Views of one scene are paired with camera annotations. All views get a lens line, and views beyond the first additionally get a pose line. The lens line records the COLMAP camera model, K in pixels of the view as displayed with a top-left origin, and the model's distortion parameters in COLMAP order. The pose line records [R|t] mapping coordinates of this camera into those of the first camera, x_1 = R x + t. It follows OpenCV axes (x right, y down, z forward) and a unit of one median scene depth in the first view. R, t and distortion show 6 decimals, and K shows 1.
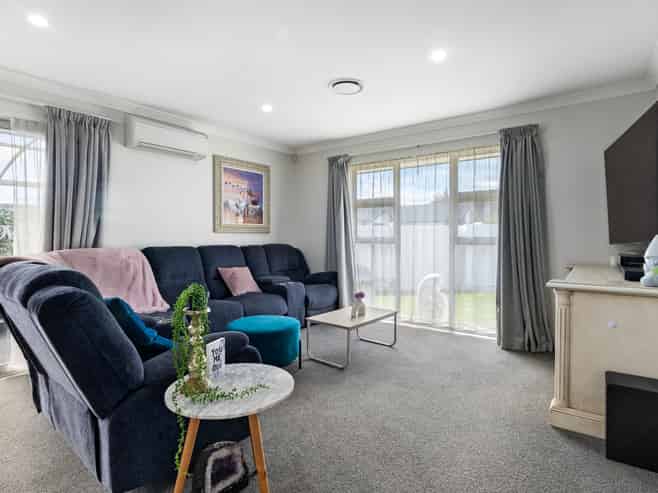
lens RADIAL K [[351.0, 0, 329.0], [0, 351.0, 246.5], [0, 0, 1]] dist [0.001420, 0.000254]
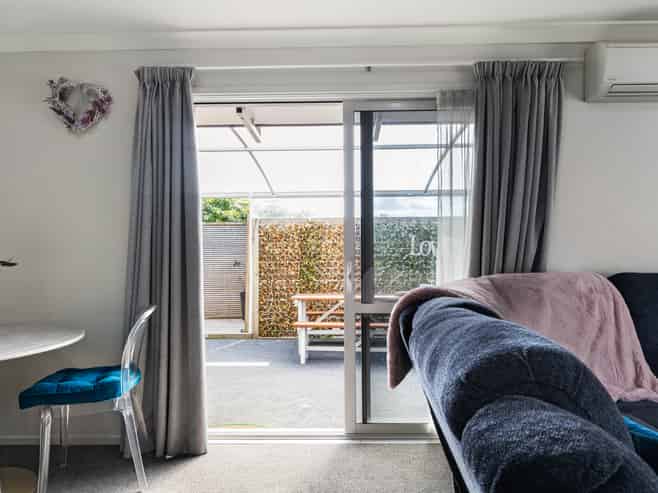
lens RADIAL K [[466.2, 0, 331.6], [0, 466.2, 261.7], [0, 0, 1]] dist [0.000087, 0.003299]
pose [[0.576738, 0.006029, -0.816907, -0.200827], [-0.019057, 0.999800, -0.006075, -0.003320], [0.816707, 0.019071, 0.576738, 0.227078]]
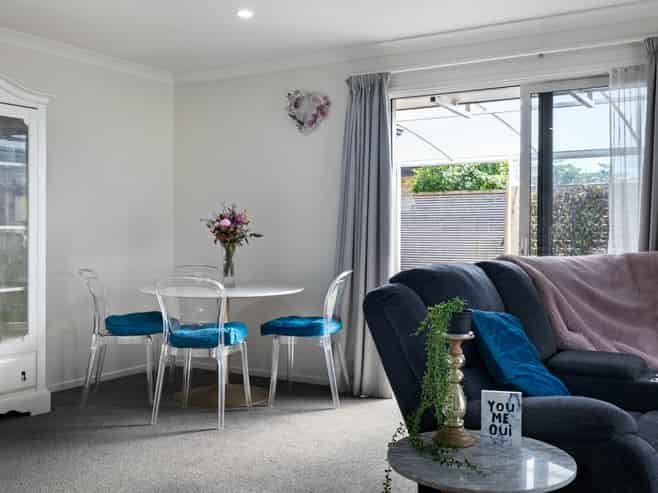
lens RADIAL K [[713.8, 0, 329.0], [0, 713.8, 246.5], [0, 0, 1]] dist [-0.000628, 0.012842]
pose [[0.075536, 0.021097, -0.996920, 0.461071], [-0.037566, 0.999127, 0.018298, -0.005335], [0.996435, 0.036068, 0.076262, 0.271046]]
